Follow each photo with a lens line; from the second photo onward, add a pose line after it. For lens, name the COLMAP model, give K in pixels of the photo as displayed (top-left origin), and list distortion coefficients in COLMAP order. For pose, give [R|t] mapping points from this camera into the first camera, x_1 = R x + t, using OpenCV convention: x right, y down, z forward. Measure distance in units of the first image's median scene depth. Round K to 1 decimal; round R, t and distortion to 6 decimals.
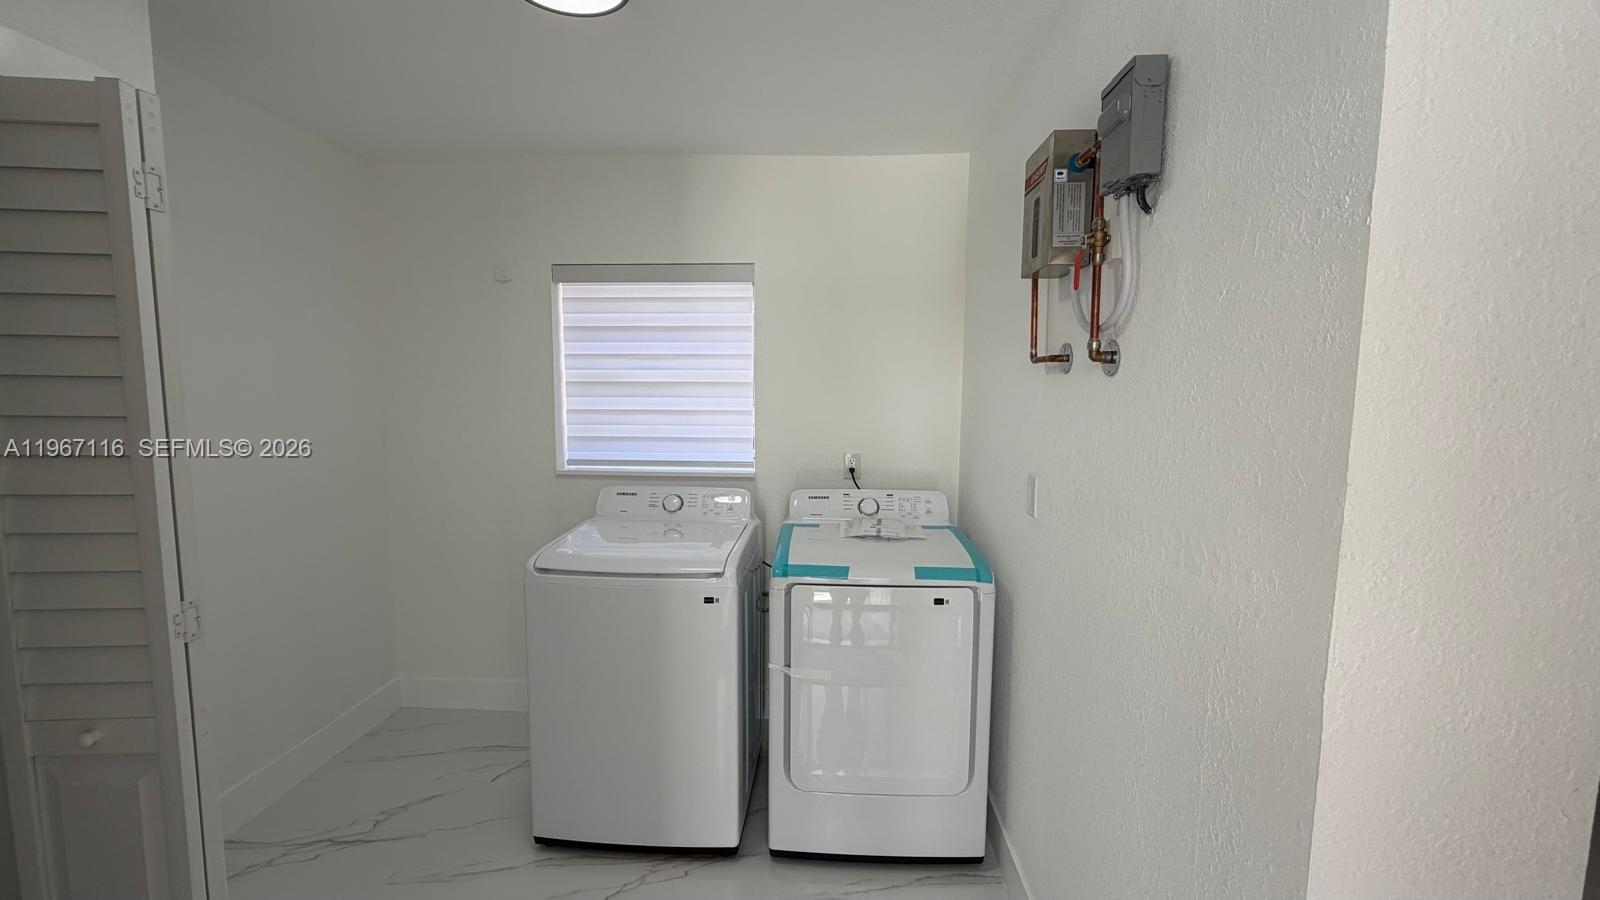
lens RADIAL K [[639.8, 0, 793.2], [0, 639.8, 452.8], [0, 0, 1]] dist [0.001307, -0.000304]
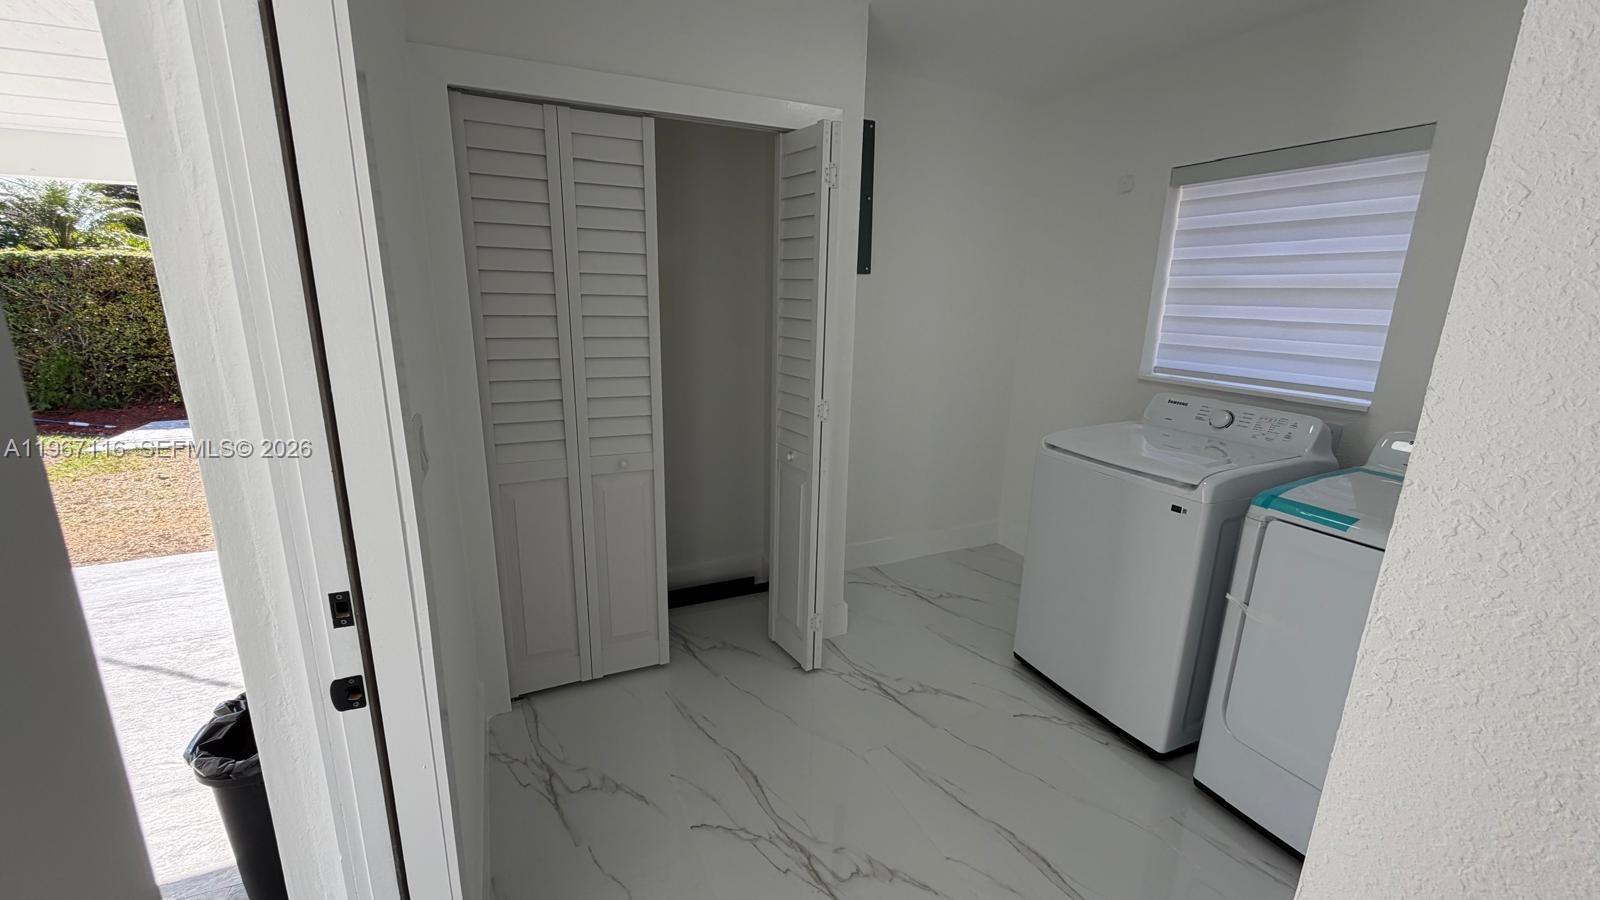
lens RADIAL K [[639.8, 0, 793.2], [0, 639.8, 452.8], [0, 0, 1]] dist [0.001307, -0.000304]
pose [[0.473546, 0.217396, -0.853518, 0.326025], [-0.108334, 0.976078, 0.188507, 0.017902], [0.874081, 0.003198, 0.485769, -0.003727]]
